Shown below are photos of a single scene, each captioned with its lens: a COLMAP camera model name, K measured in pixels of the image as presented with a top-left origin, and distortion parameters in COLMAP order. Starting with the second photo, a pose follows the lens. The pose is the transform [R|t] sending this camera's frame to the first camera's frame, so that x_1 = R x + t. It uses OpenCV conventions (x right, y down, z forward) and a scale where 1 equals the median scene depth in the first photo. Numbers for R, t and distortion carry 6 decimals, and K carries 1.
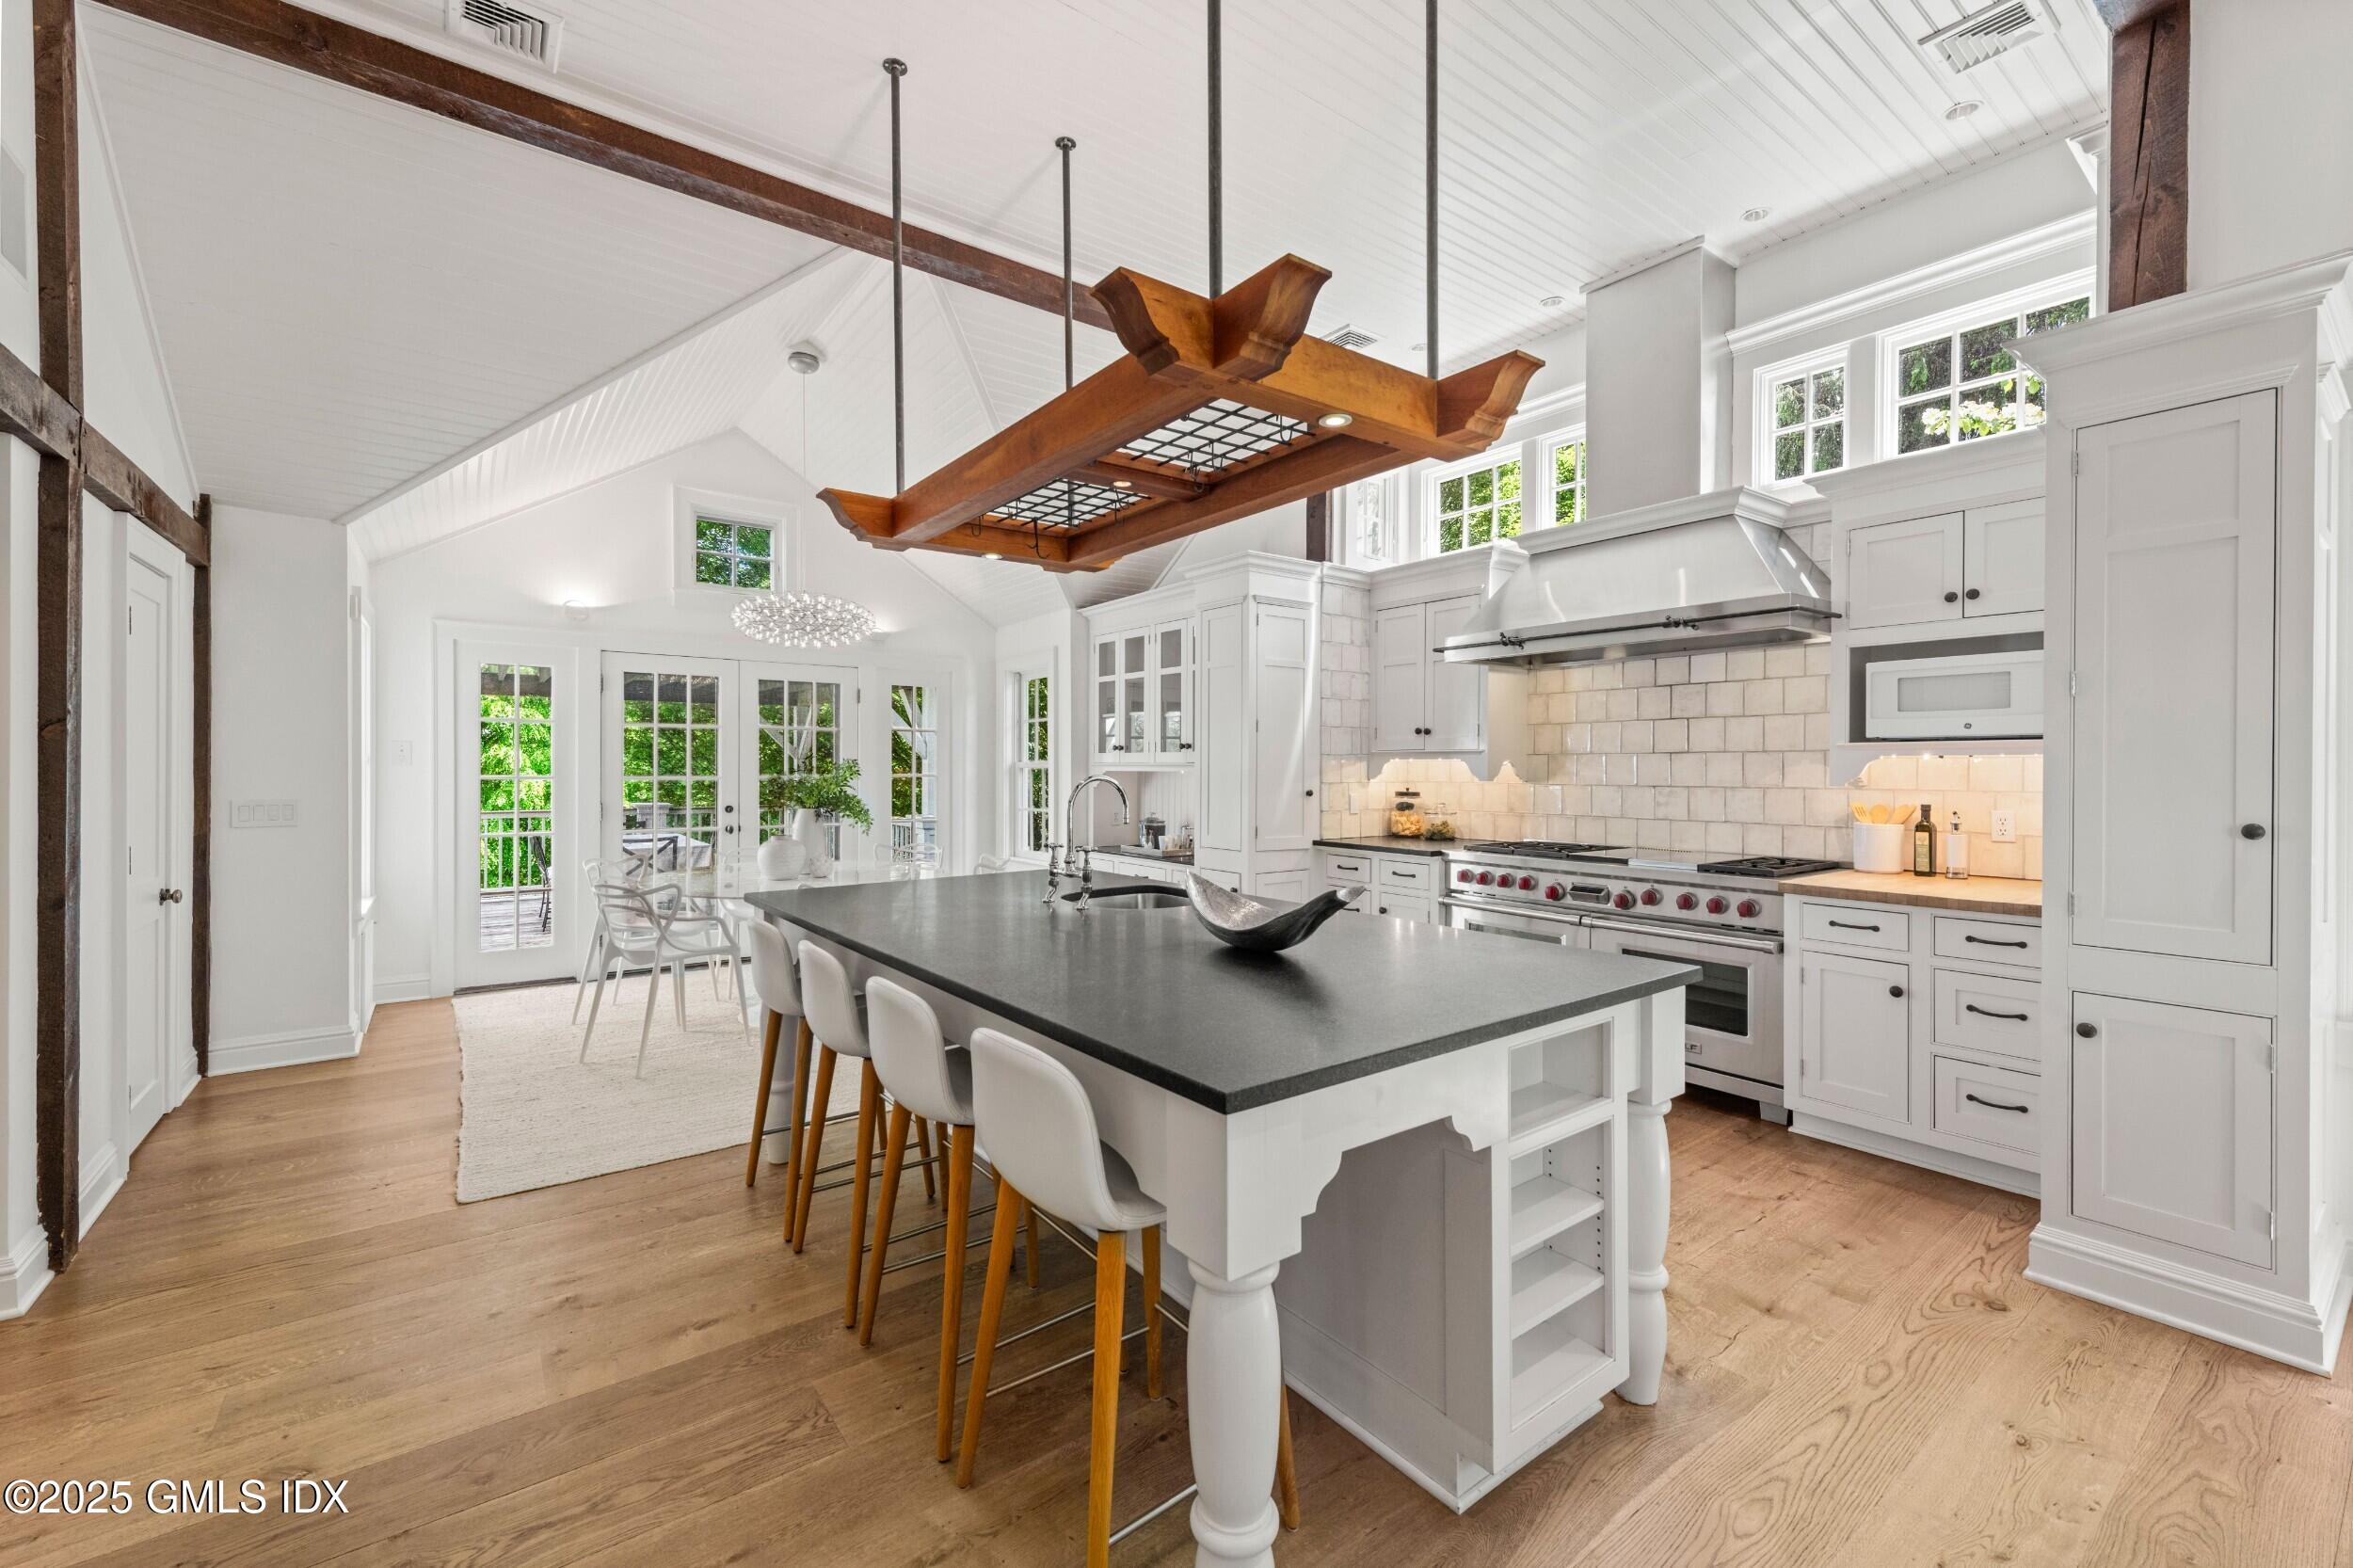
lens RADIAL K [[956.8, 0, 1172.8], [0, 956.8, 773.5], [0, 0, 1]] dist [0.013403, 0.000016]
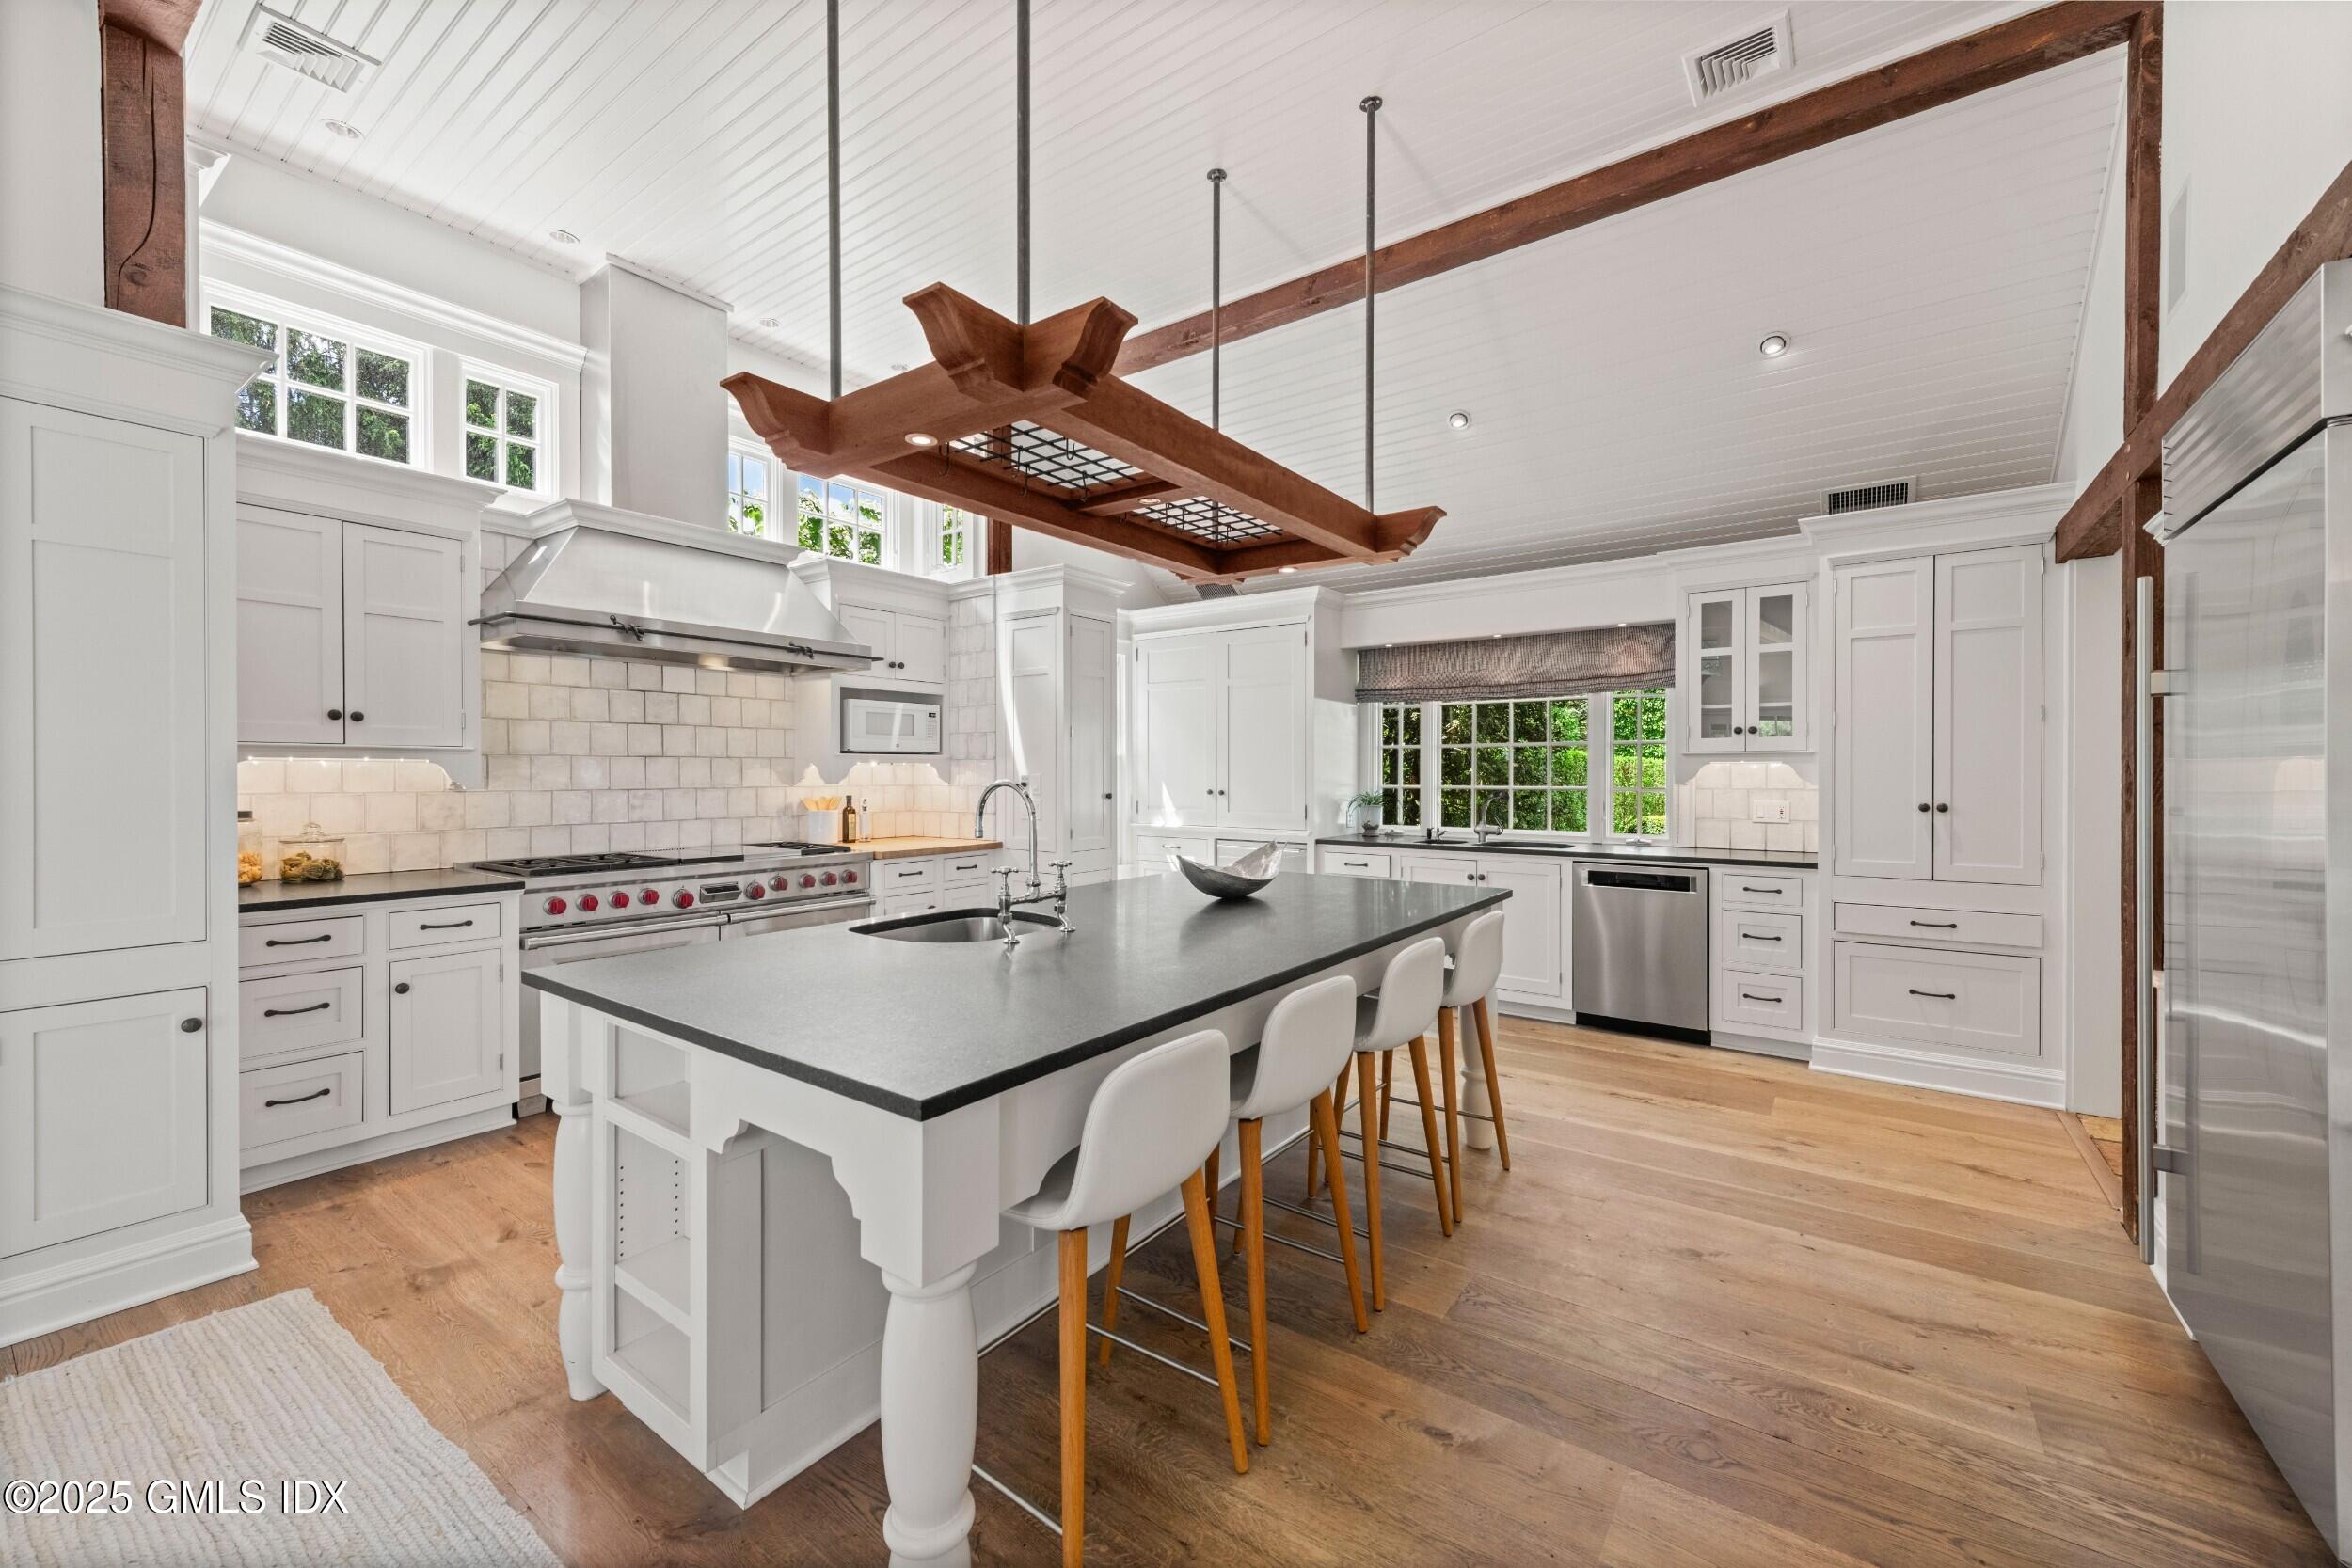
lens RADIAL K [[956.3, 0, 1167.1], [0, 956.3, 781.2], [0, 0, 1]] dist [0.013403, 0.000016]
pose [[-0.297820, -0.013858, 0.954521, -0.681241], [0.002585, 0.999879, 0.015323, -0.009816], [-0.954619, 0.007031, -0.297748, 0.829079]]
